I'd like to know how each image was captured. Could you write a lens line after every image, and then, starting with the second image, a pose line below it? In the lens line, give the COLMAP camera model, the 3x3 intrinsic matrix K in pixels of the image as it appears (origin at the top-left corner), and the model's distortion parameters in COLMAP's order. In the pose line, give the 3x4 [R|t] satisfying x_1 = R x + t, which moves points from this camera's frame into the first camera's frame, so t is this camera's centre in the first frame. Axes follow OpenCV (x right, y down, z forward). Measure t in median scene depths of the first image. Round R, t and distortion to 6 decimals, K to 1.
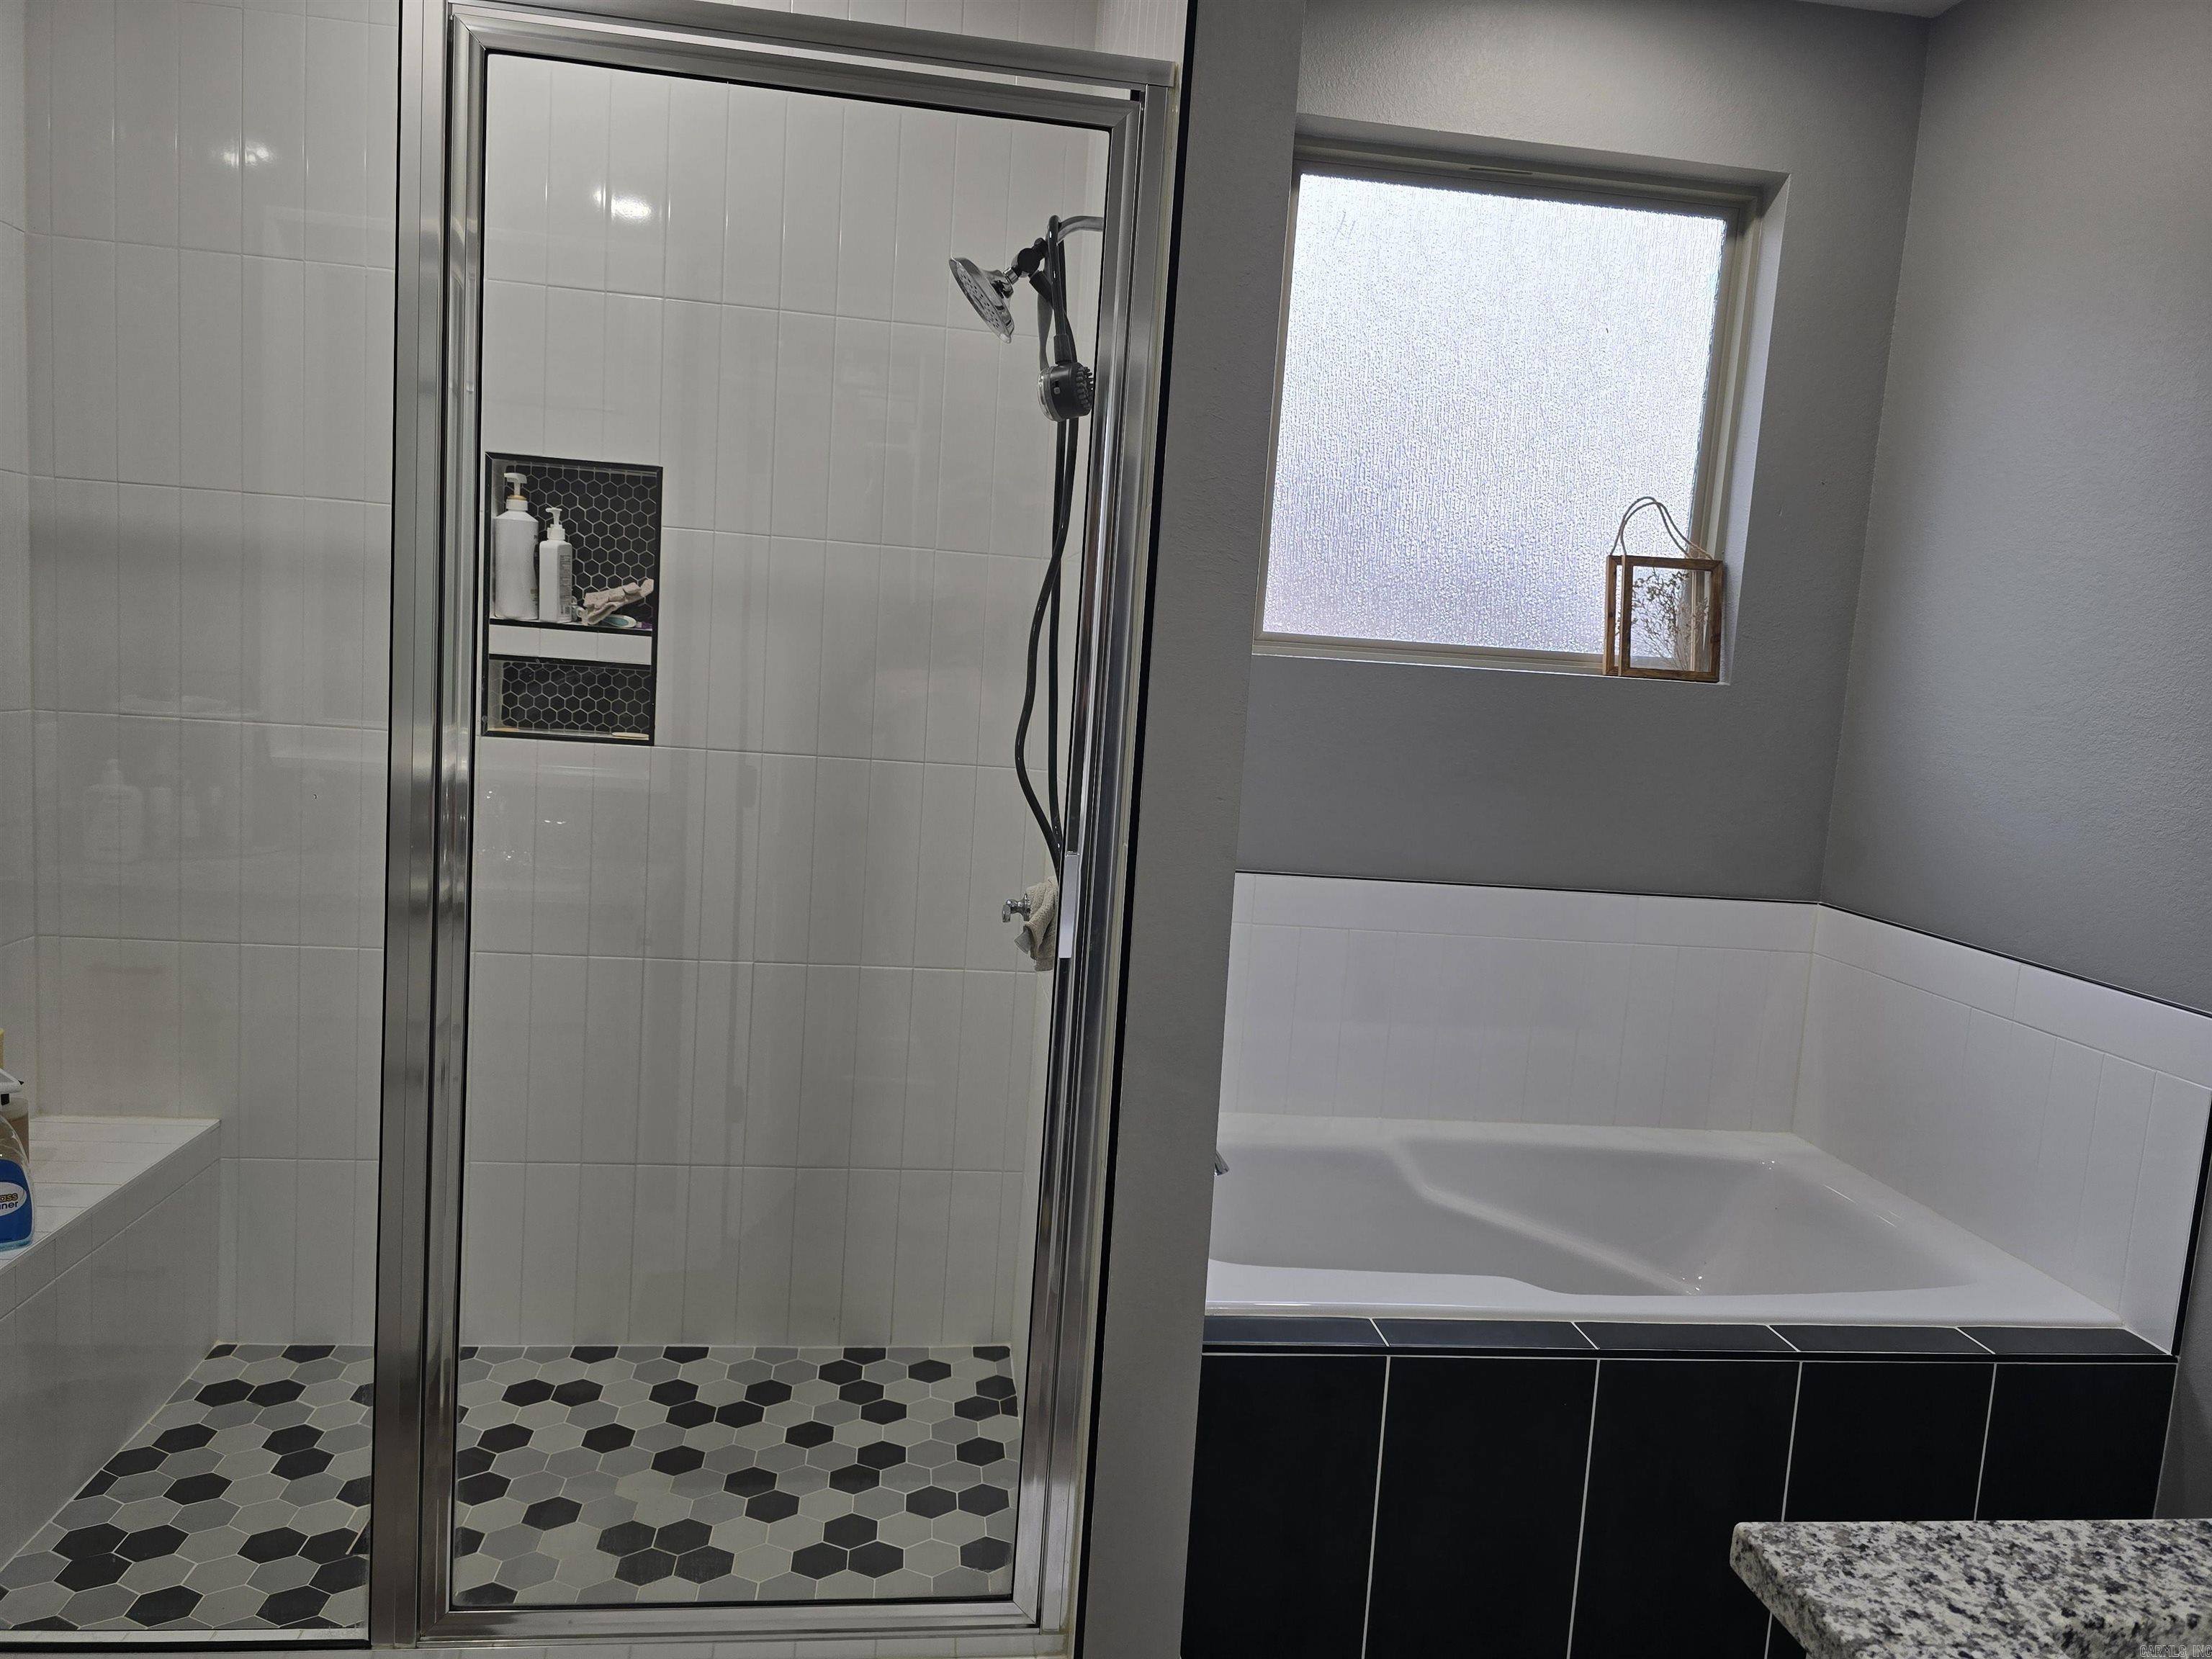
lens RADIAL K [[1464.1, 0, 1135.0], [0, 1464.1, 835.0], [0, 0, 1]] dist [0.060162, -0.052490]
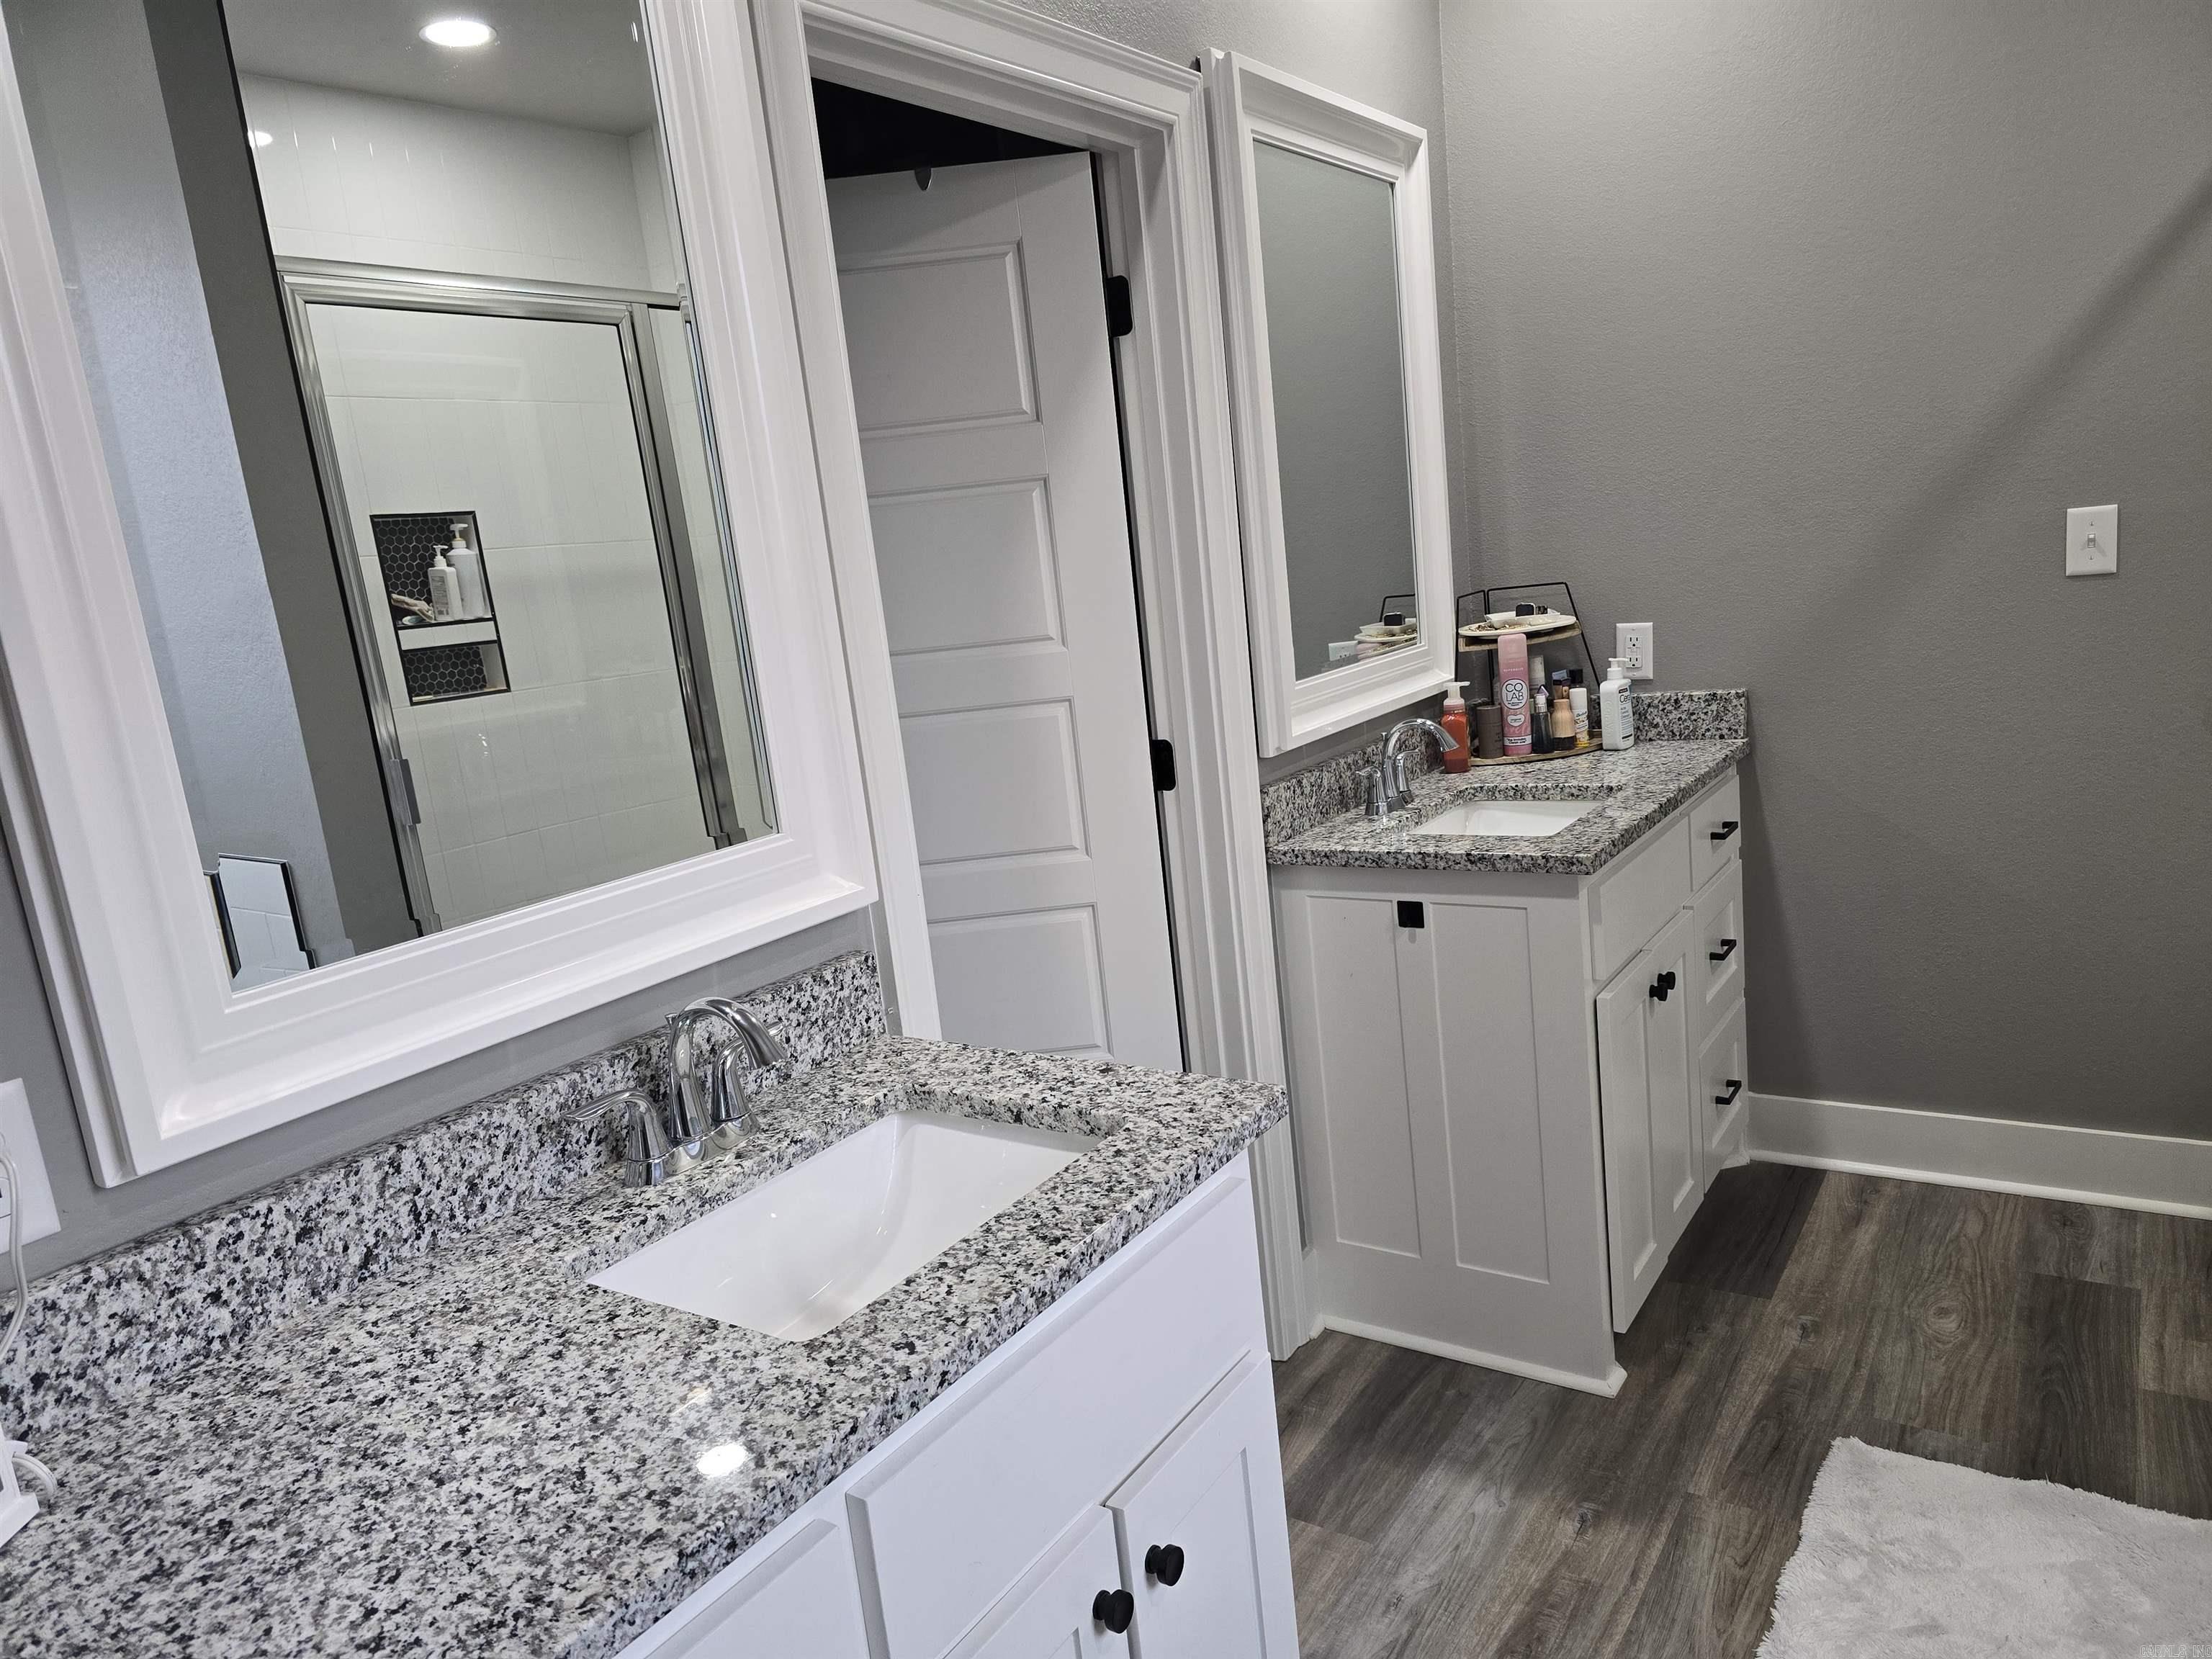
lens RADIAL K [[1489.4, 0, 1109.3], [0, 1489.4, 866.0], [0, 0, 1]] dist [0.080004, -0.079256]
pose [[-0.666625, 0.156722, -0.728731, 1.648097], [-0.024932, 0.972412, 0.231935, -0.139721], [0.744976, 0.172783, -0.644327, 1.828409]]
